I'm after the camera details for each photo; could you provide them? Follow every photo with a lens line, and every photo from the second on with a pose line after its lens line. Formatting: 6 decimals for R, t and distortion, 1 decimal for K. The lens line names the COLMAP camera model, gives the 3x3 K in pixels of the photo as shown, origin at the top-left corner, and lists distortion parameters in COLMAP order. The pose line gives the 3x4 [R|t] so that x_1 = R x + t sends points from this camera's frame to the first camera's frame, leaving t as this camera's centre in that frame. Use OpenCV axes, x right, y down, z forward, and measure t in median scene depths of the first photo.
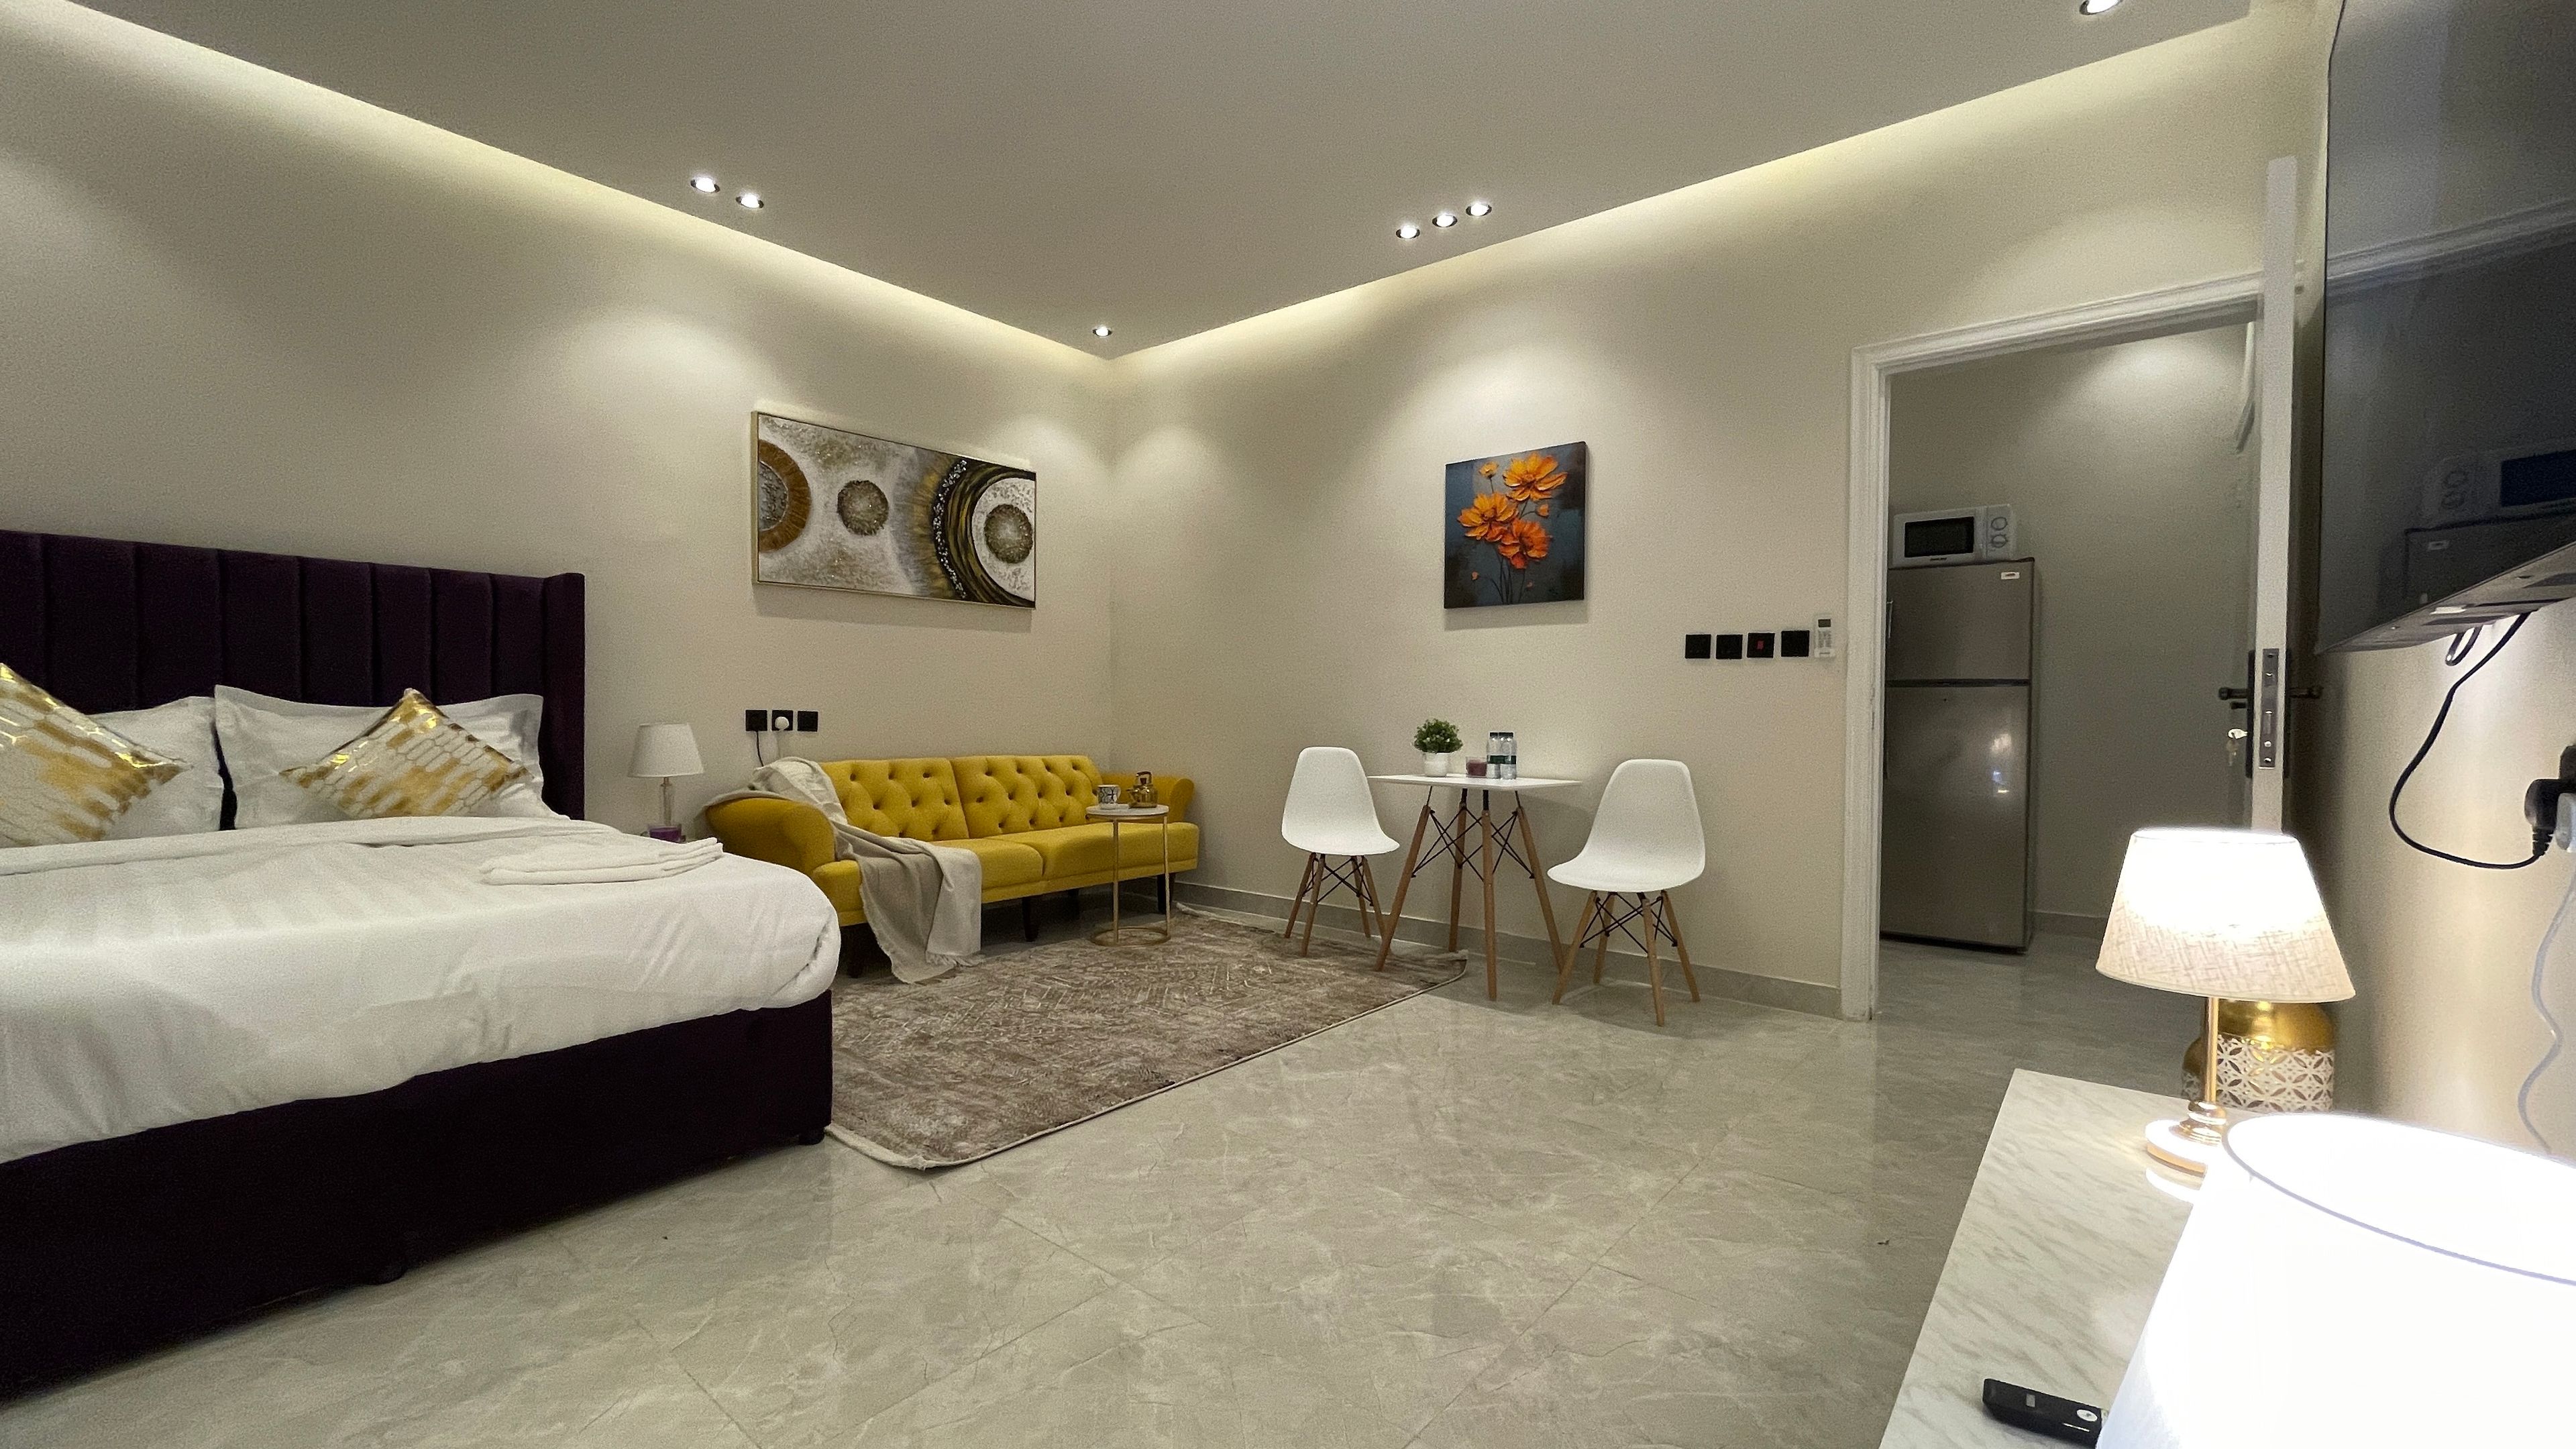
lens RADIAL K [[1056.0, 0, 1281.3], [0, 1056.0, 728.5], [0, 0, 1]] dist [-0.020796, 0.012645]
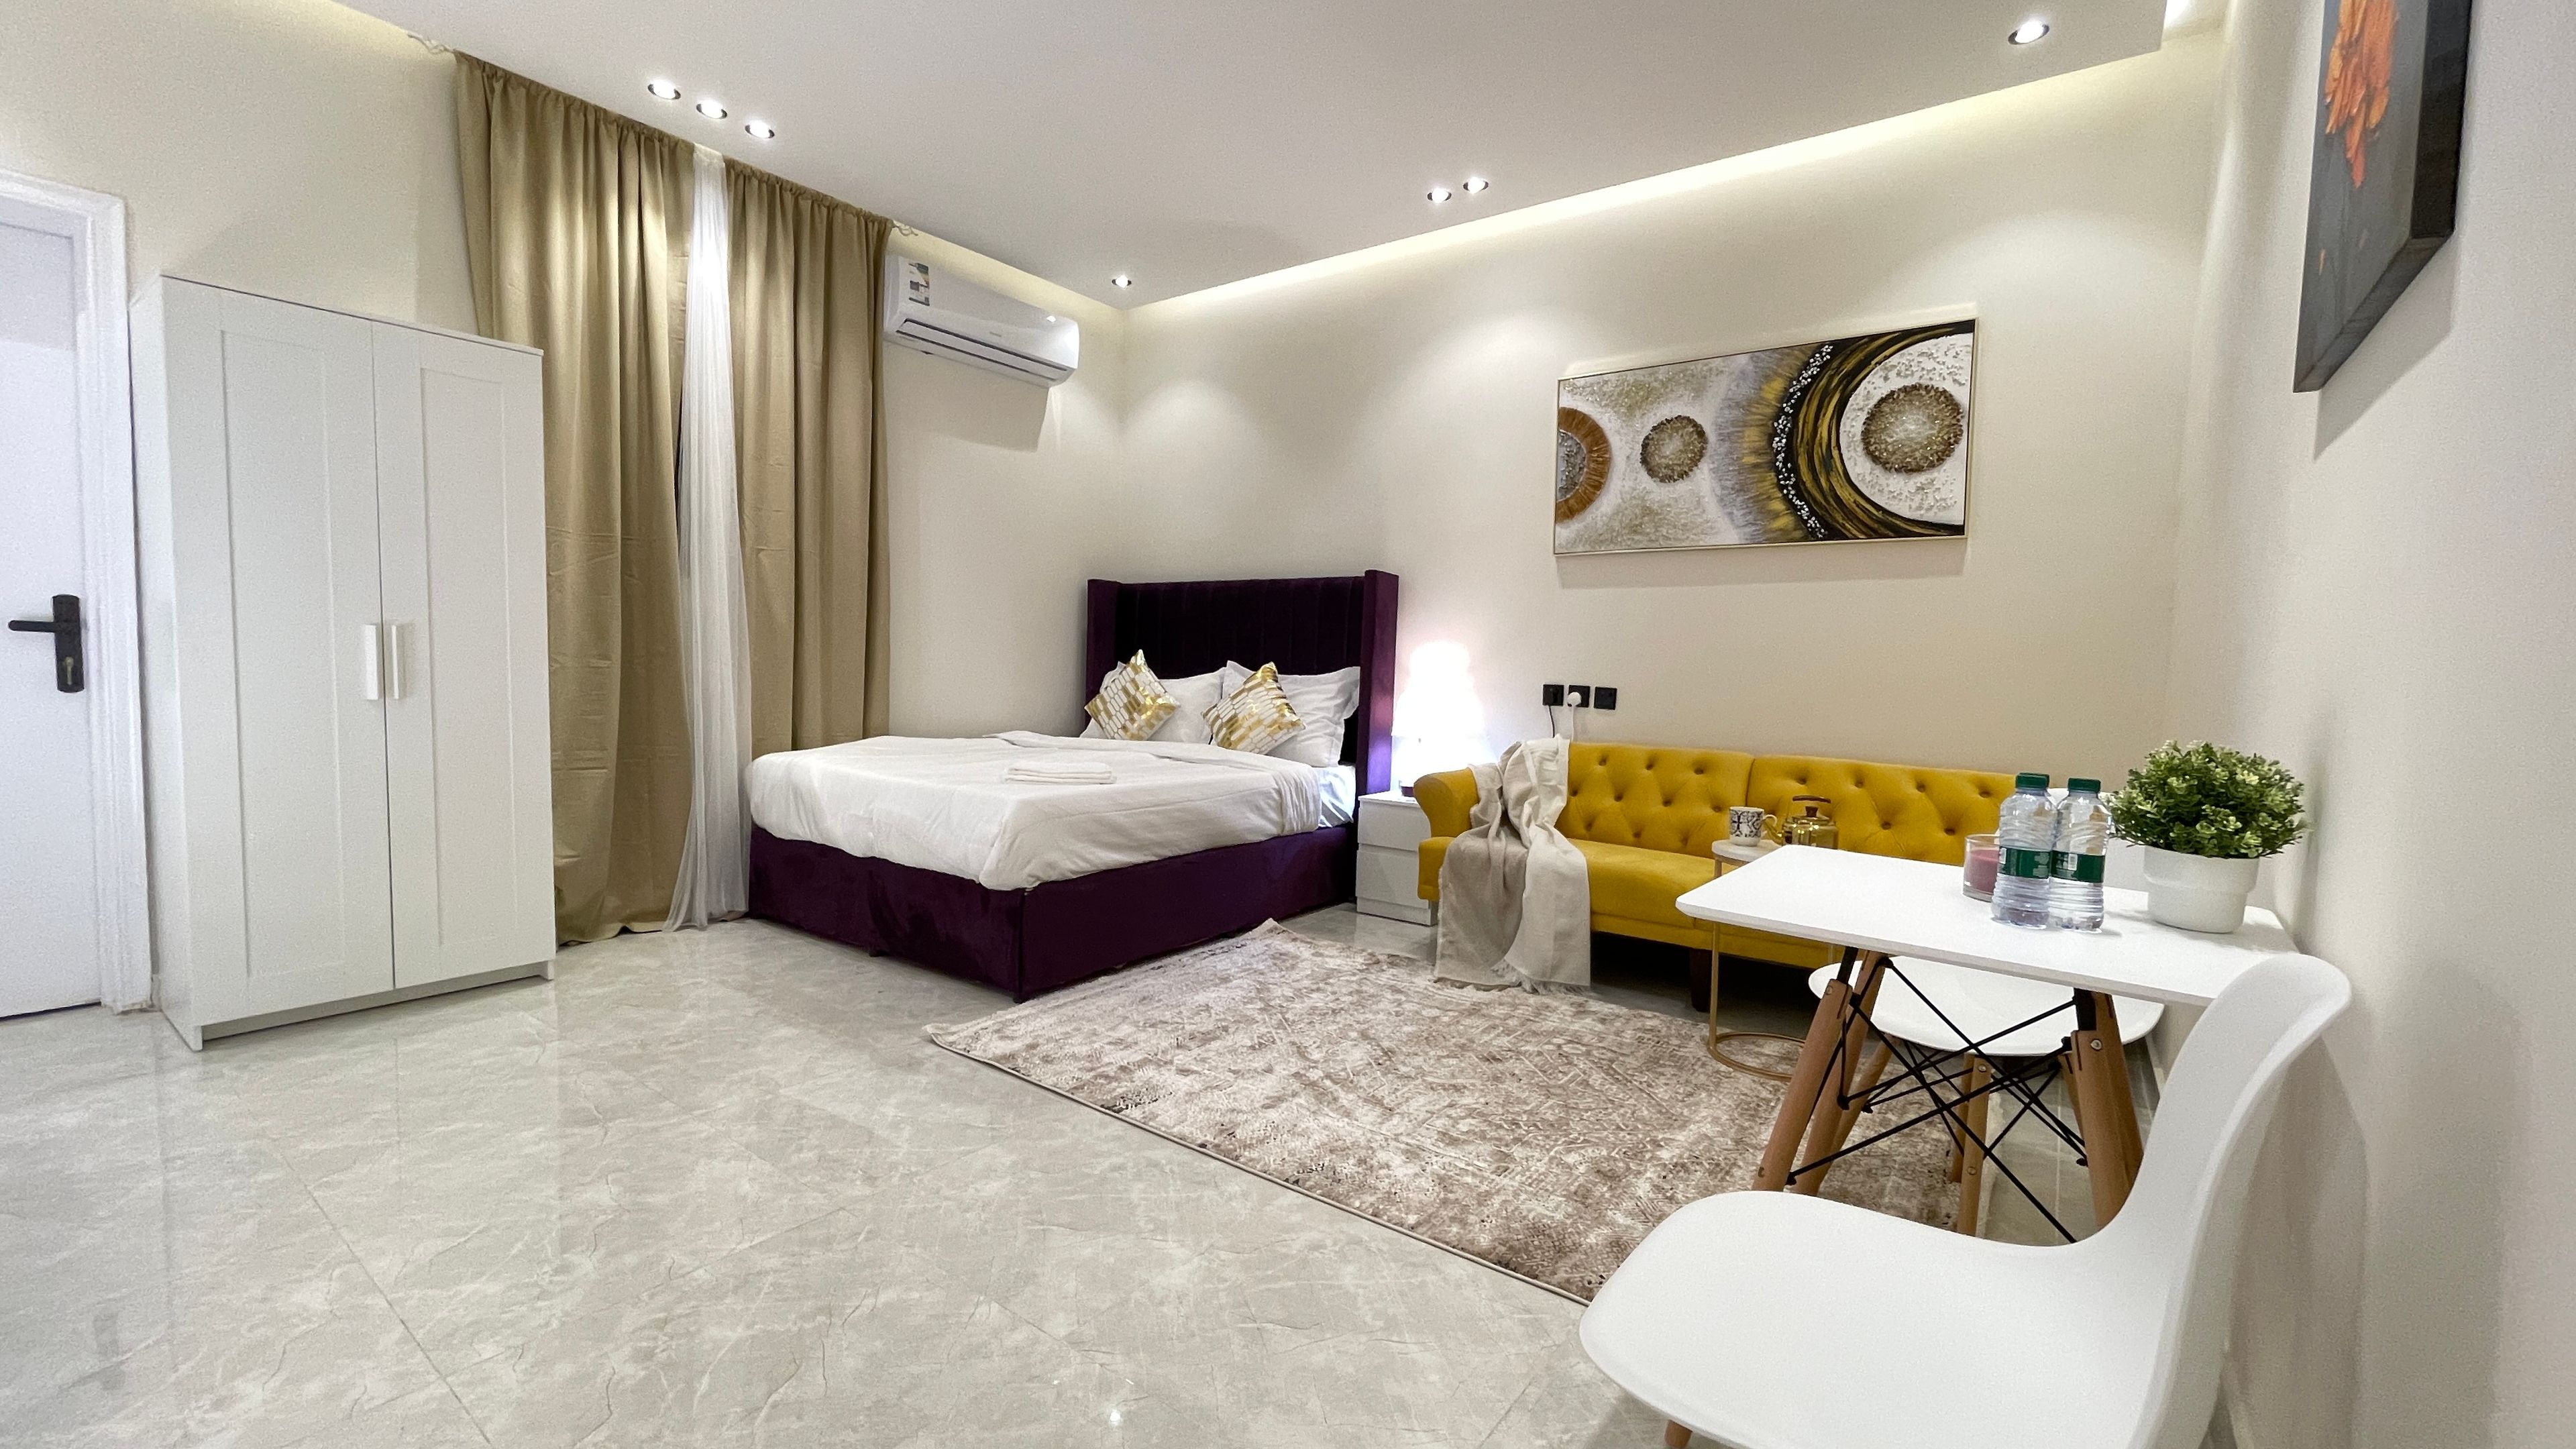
lens RADIAL K [[1056.0, 0, 1281.3], [0, 1056.0, 728.5], [0, 0, 1]] dist [-0.020796, 0.012645]
pose [[0.036443, 0.054455, -0.997851, 0.448086], [-0.040766, 0.997764, 0.052962, -0.016879], [0.998504, 0.038748, 0.038581, 0.655385]]
